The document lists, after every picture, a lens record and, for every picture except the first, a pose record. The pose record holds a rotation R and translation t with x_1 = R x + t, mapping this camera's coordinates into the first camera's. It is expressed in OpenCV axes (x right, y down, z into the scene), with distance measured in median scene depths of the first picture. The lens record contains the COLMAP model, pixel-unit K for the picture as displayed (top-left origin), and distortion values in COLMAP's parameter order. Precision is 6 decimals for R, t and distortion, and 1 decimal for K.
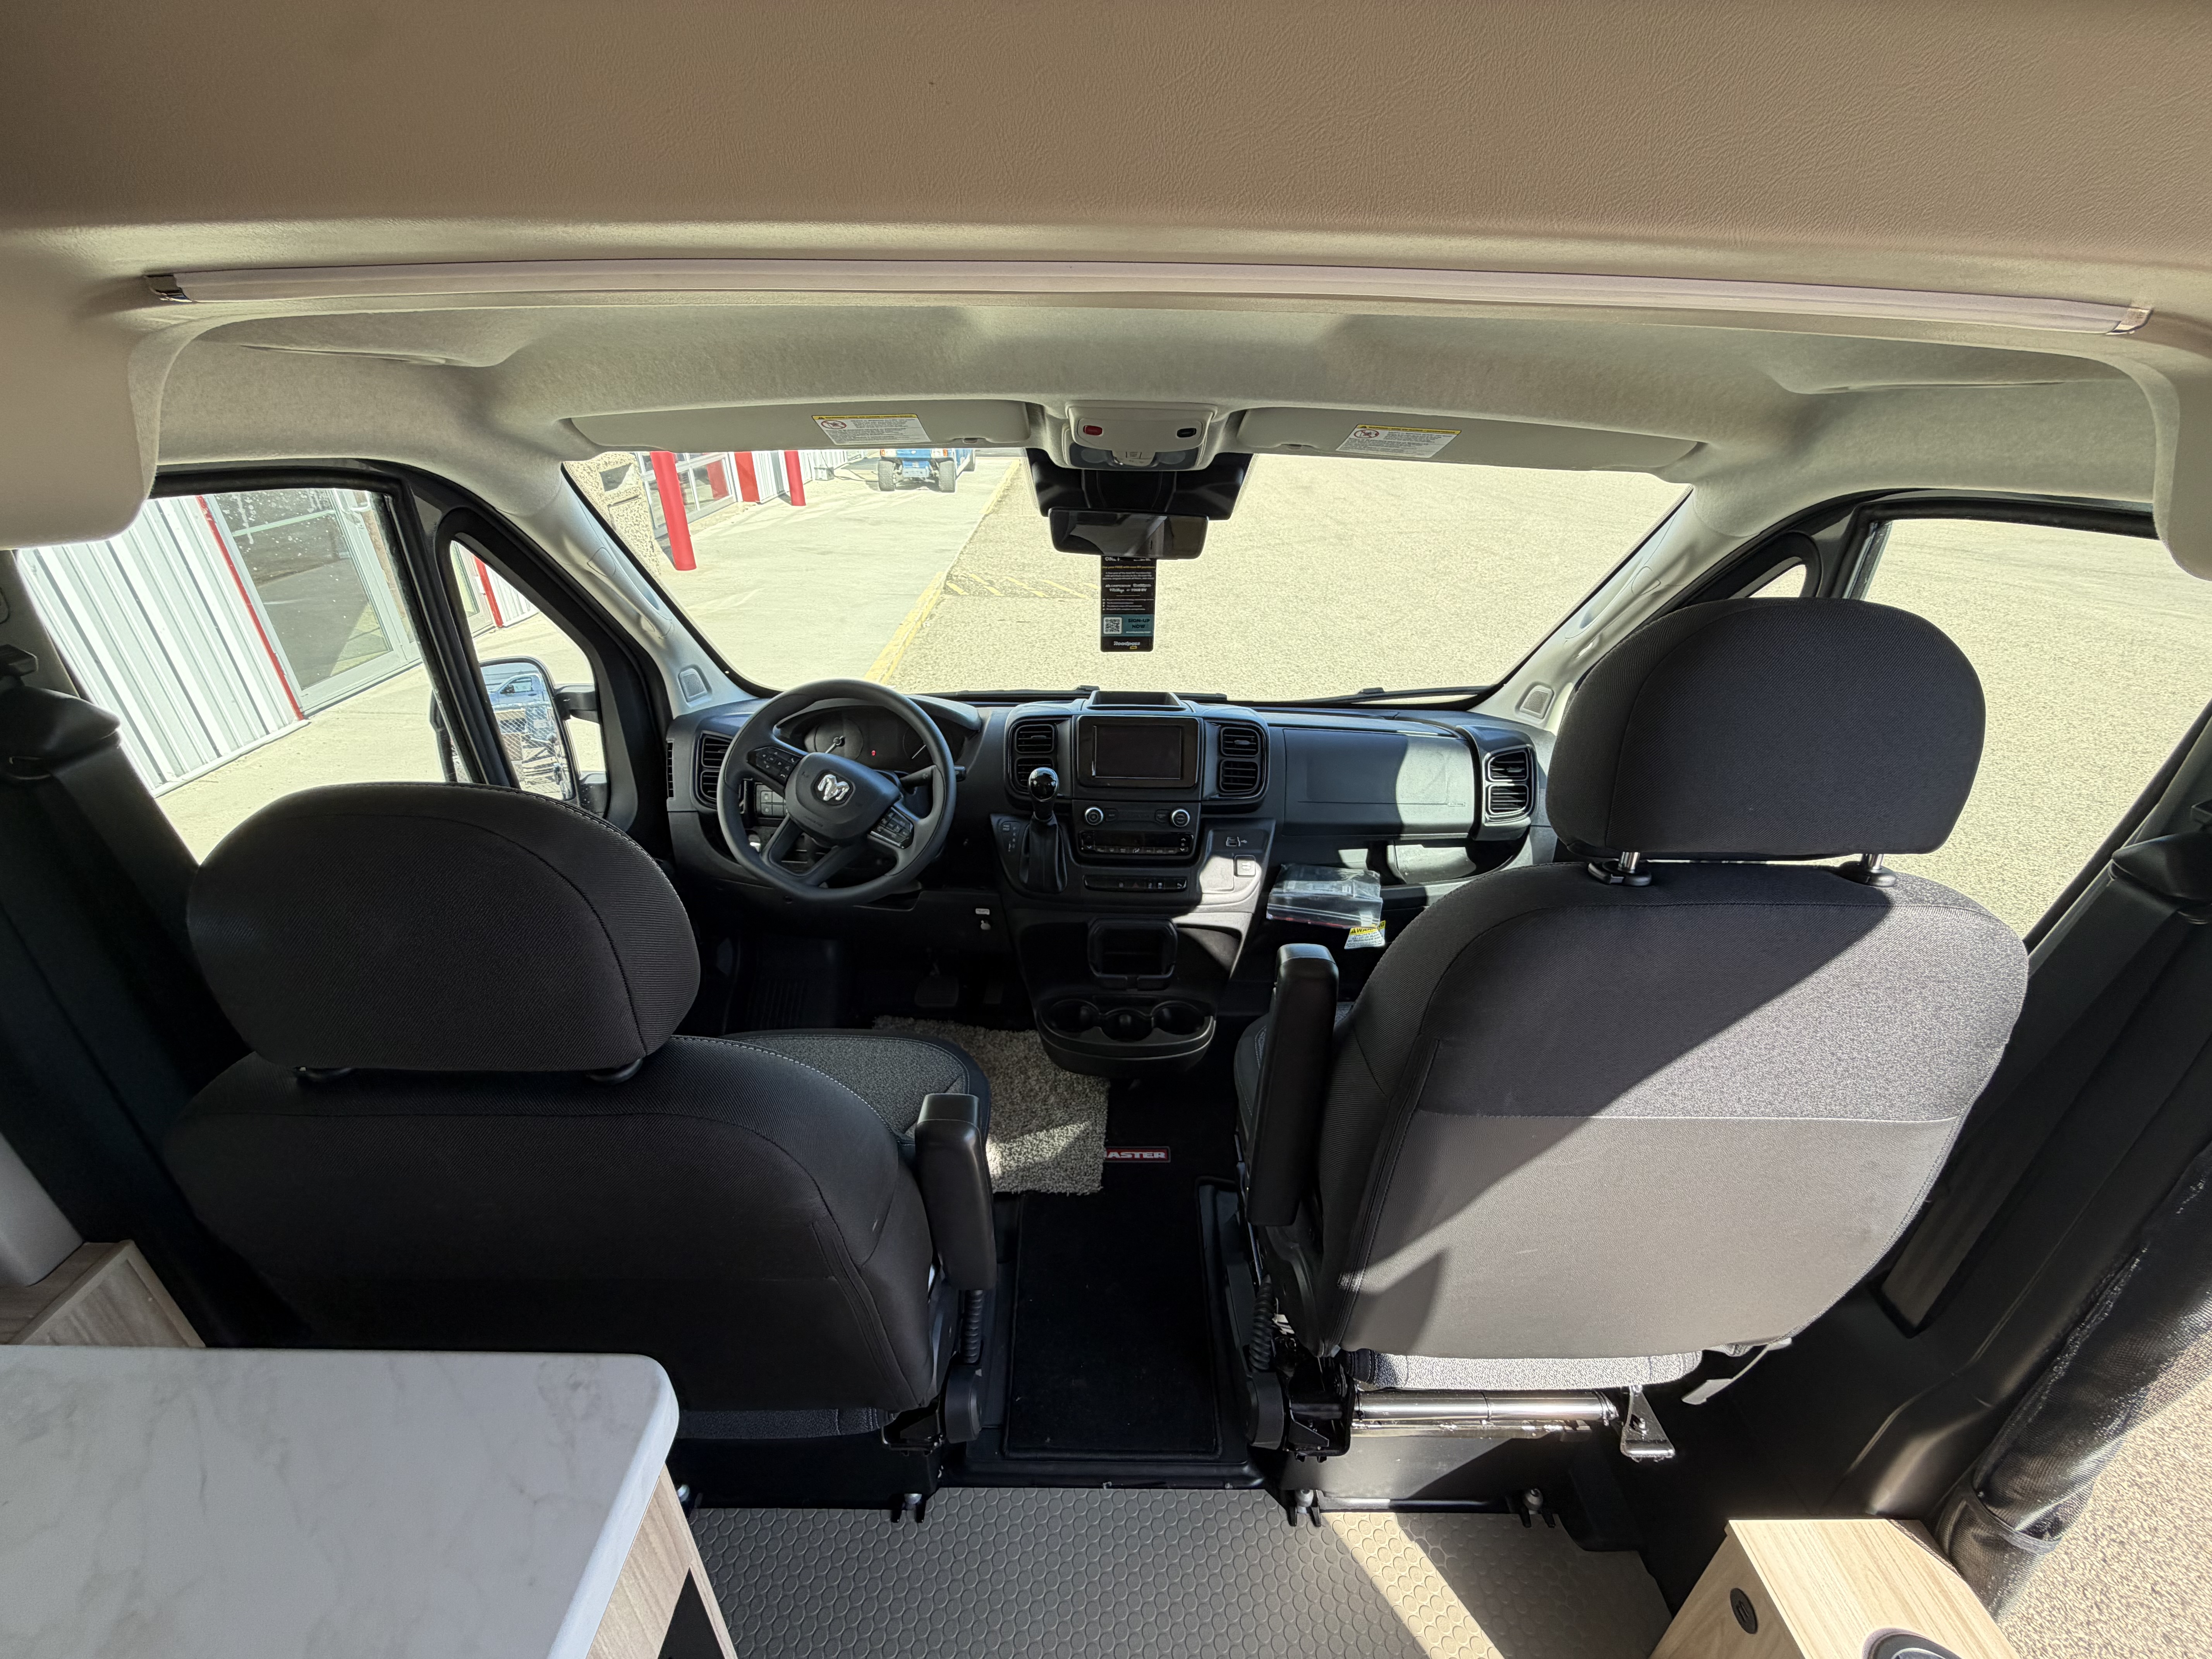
lens RADIAL K [[876.8, 0, 1105.5], [0, 876.8, 830.7], [0, 0, 1]] dist [0.001275, -0.000485]
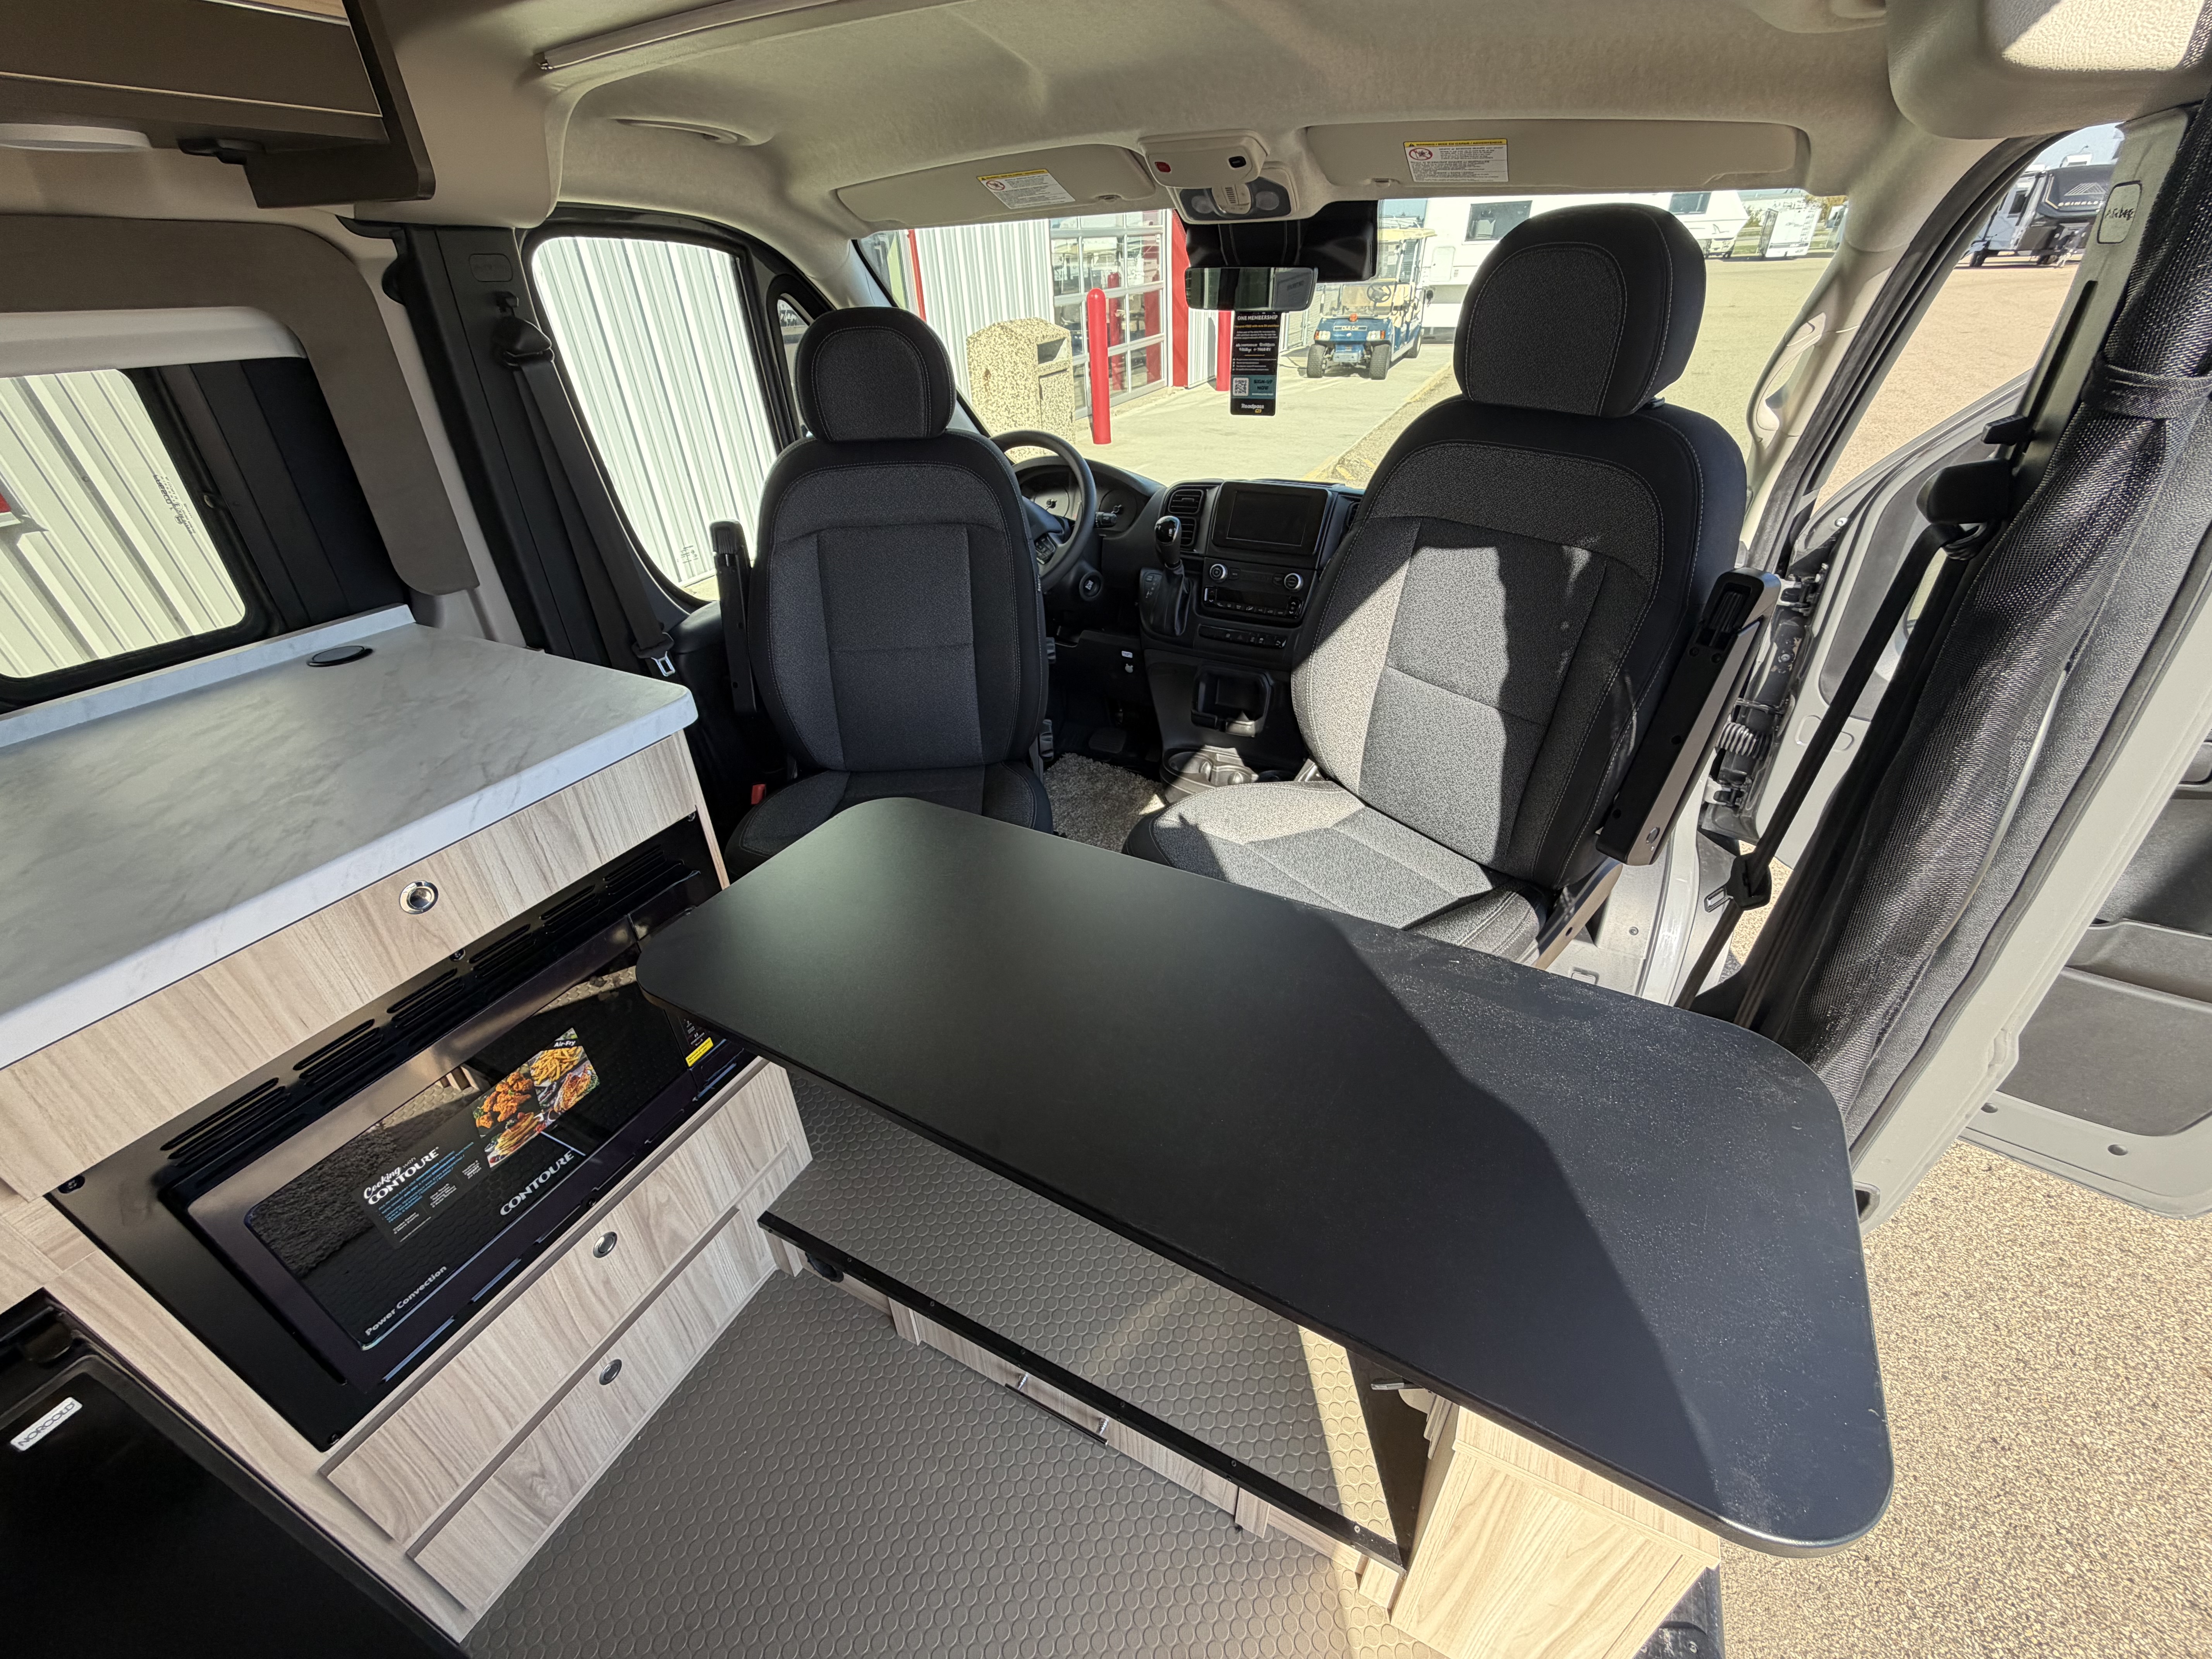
lens RADIAL K [[876.8, 0, 1103.3], [0, 876.8, 828.6], [0, 0, 1]] dist [0.001275, -0.000485]
pose [[0.892176, 0.211281, -0.399227, 0.434146], [-0.173461, 0.976347, 0.129065, 0.213798], [0.417053, -0.045898, 0.907723, -0.124307]]
